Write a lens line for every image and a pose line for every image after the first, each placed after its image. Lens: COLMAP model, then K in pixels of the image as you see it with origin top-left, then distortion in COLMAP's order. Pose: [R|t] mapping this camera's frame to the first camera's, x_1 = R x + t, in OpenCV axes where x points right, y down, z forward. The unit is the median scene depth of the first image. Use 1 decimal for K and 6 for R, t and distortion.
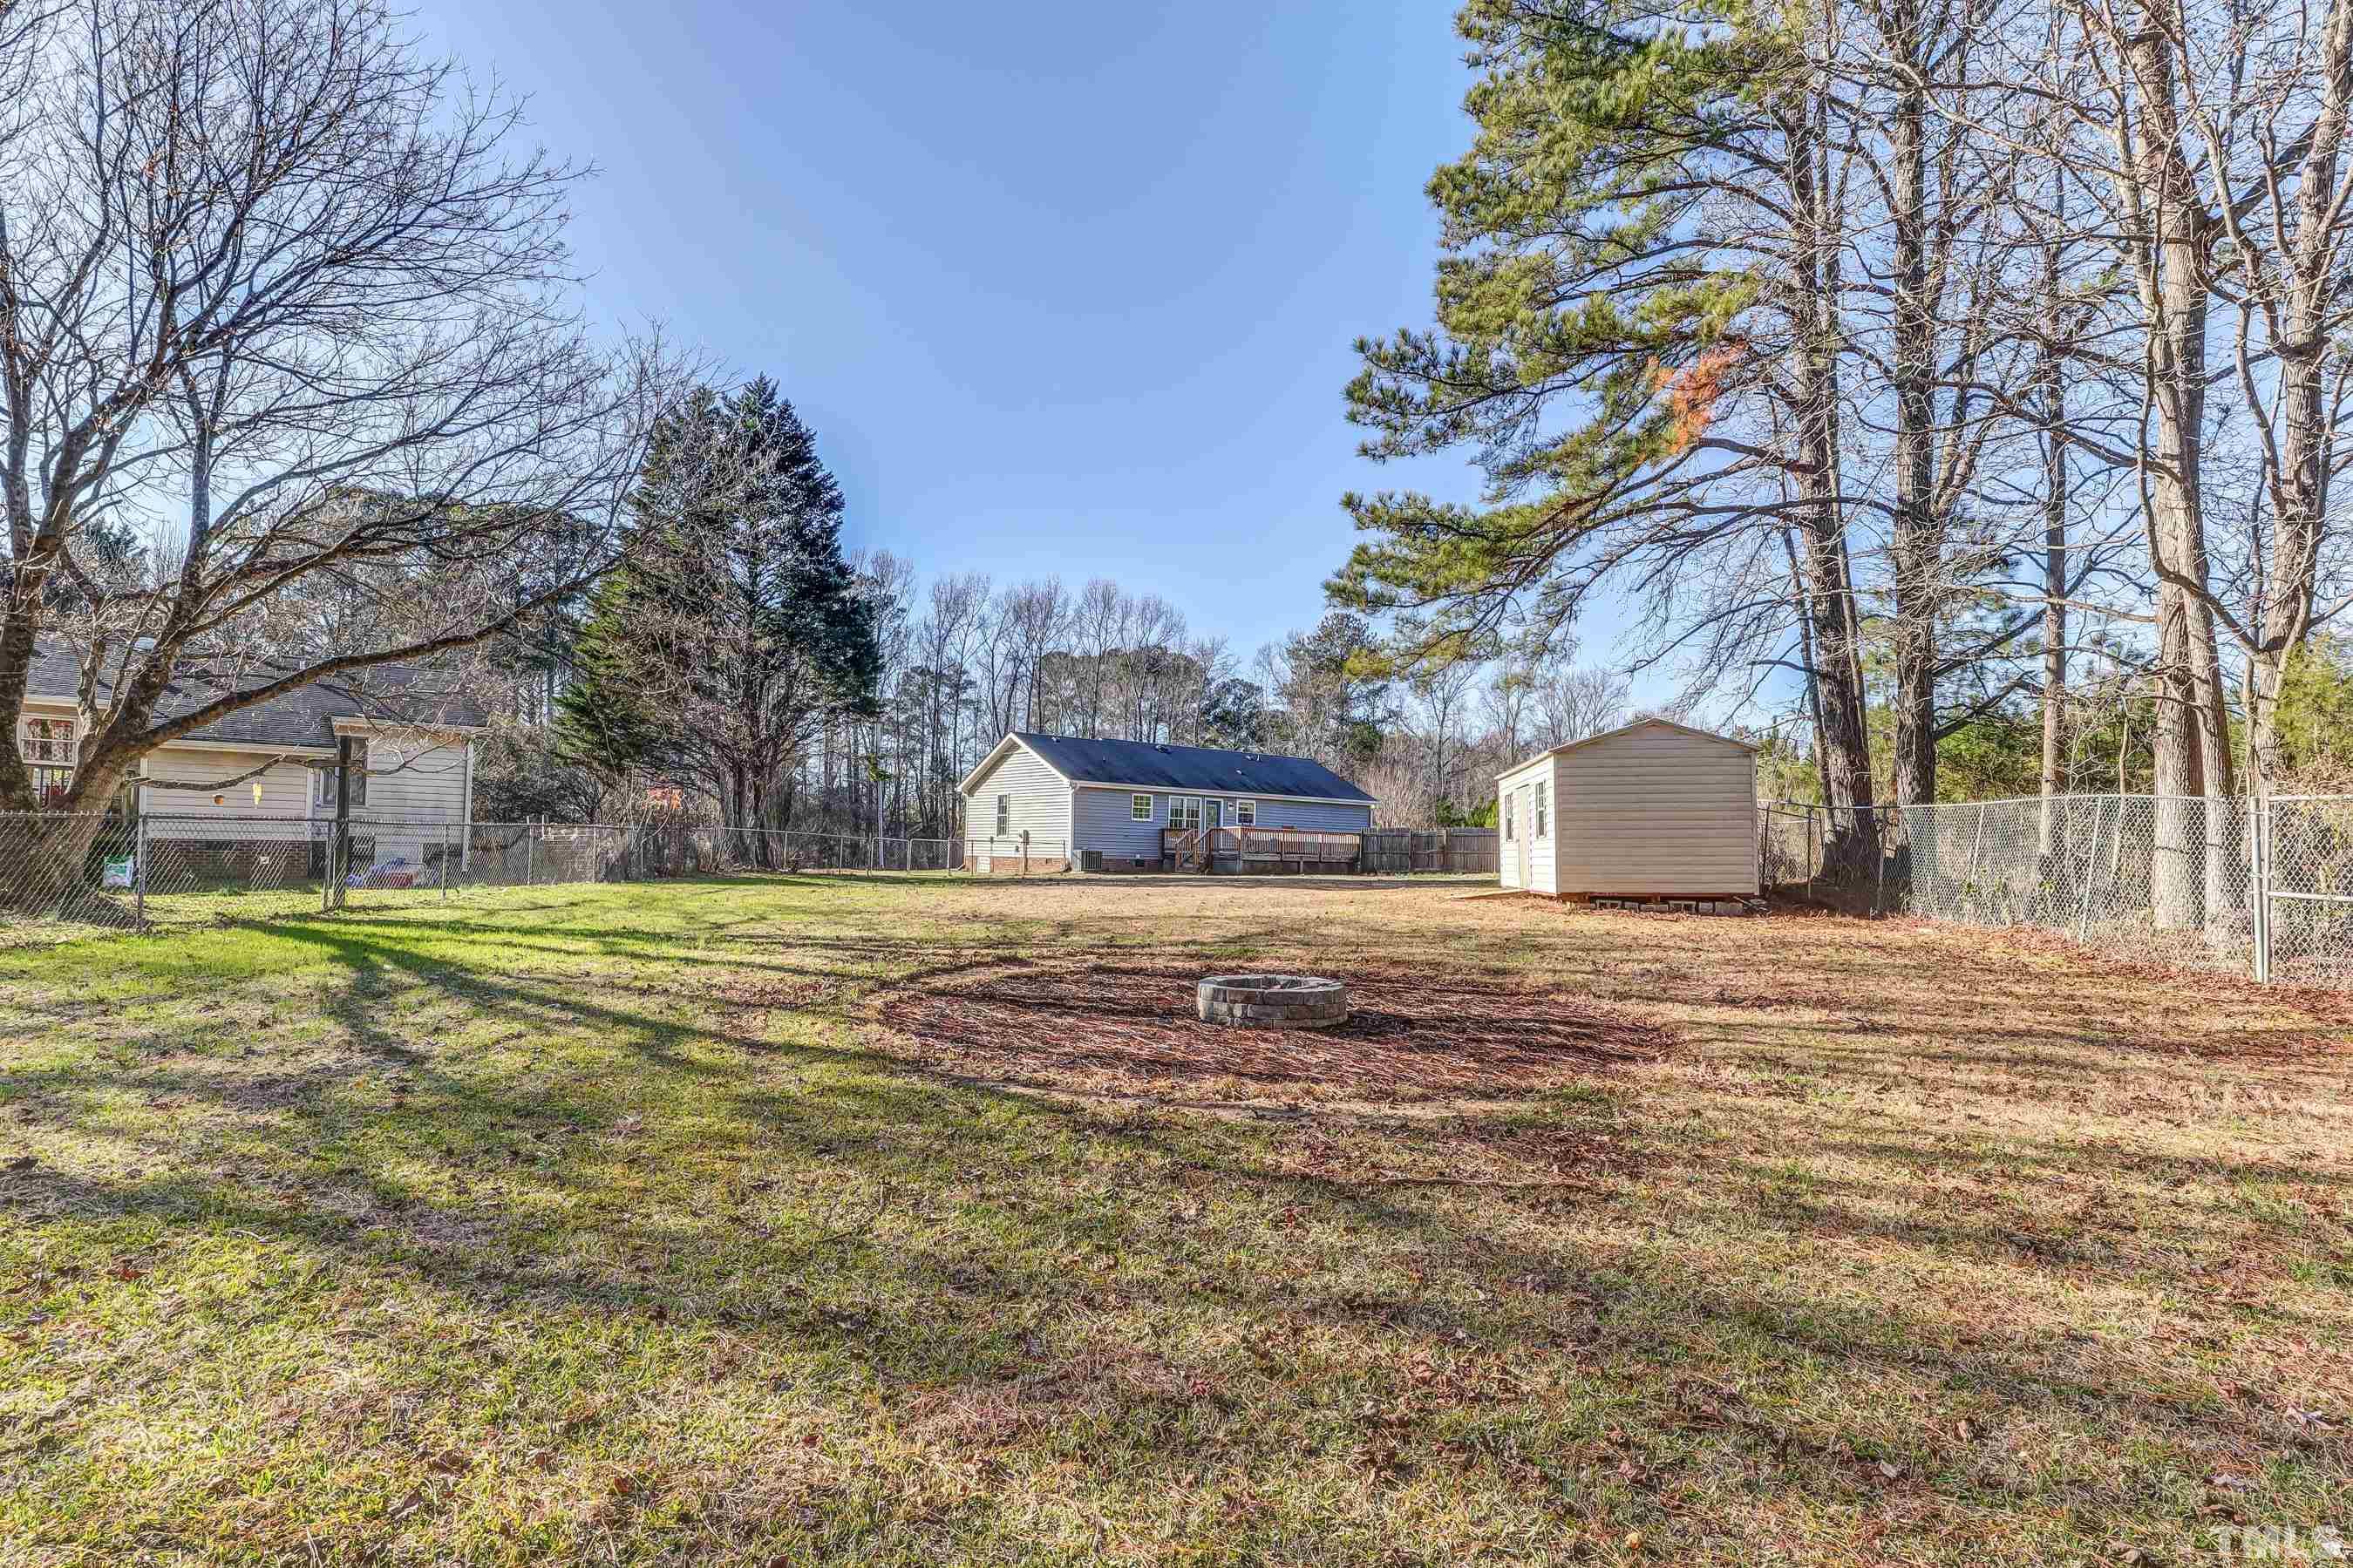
lens RADIAL K [[1201.2, 0, 1179.7], [0, 1201.2, 821.4], [0, 0, 1]] dist [0.006754, 0.000902]
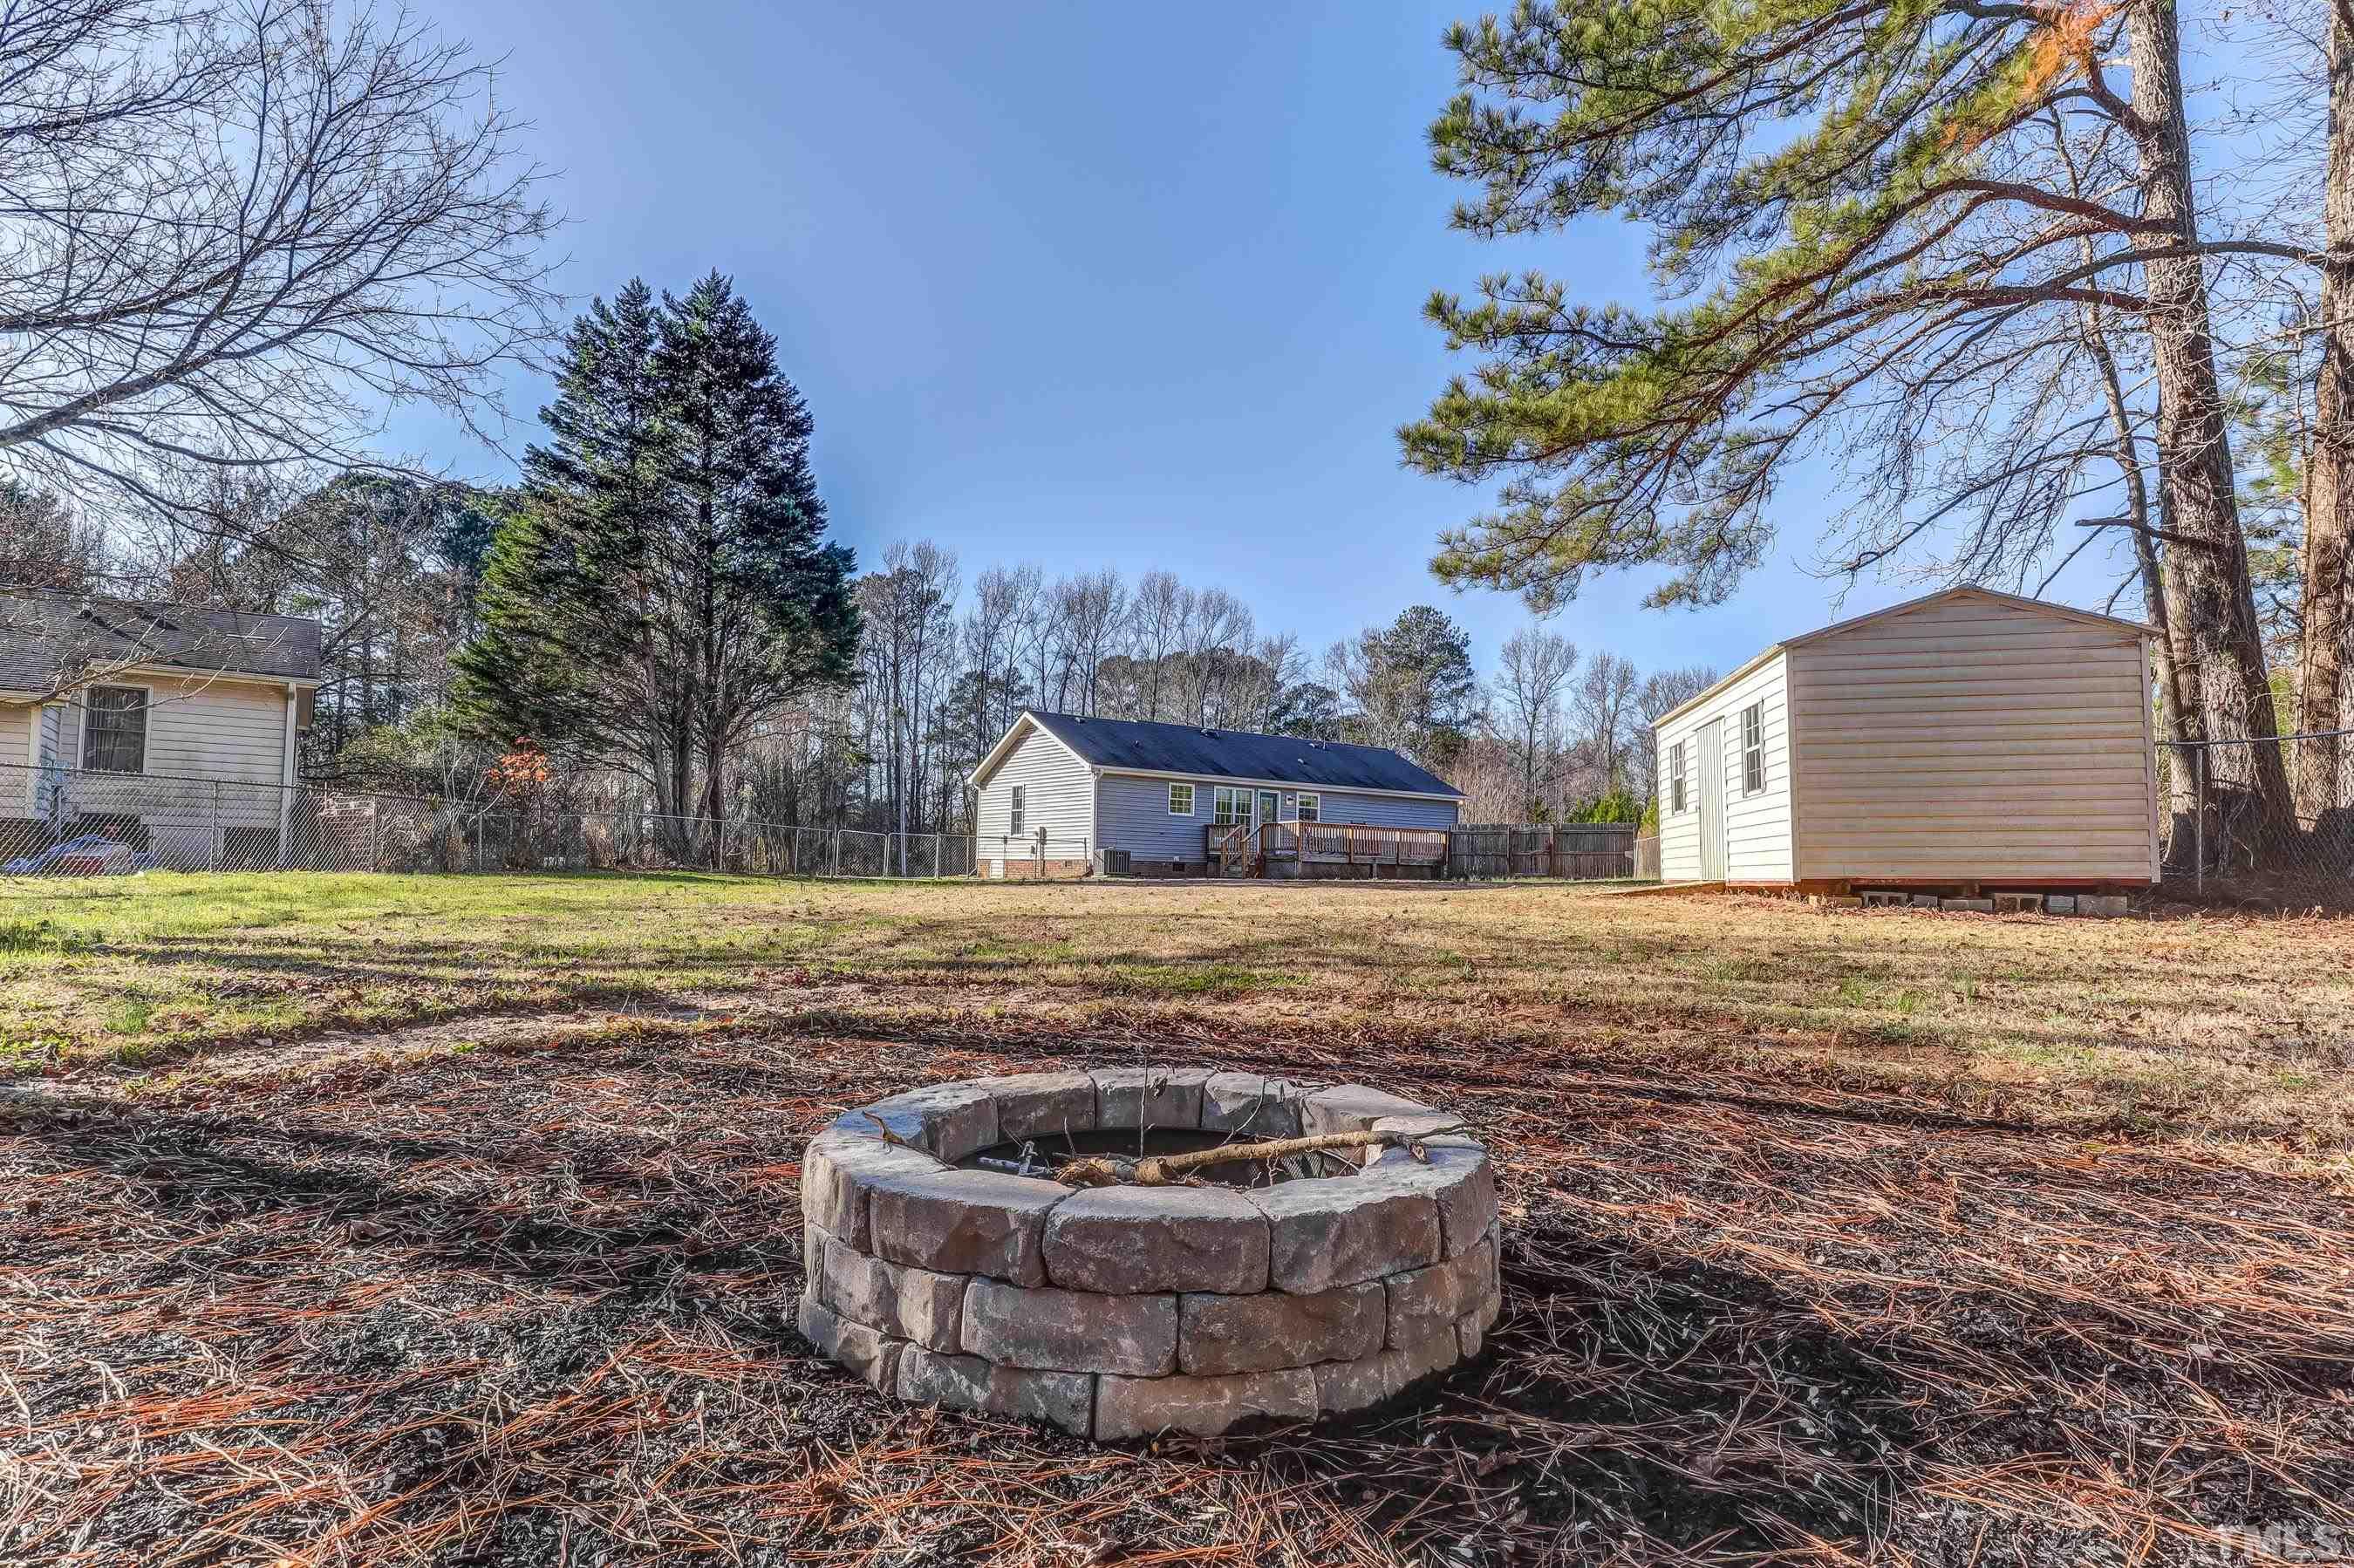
lens RADIAL K [[1225.3, 0, 1173.1], [0, 1225.3, 831.6], [0, 0, 1]] dist [-0.000308, -0.000214]
pose [[0.997852, -0.001515, -0.065494, 0.019726], [0.001086, 0.999978, -0.006574, 0.017087], [0.065502, 0.006489, 0.997831, 0.162057]]
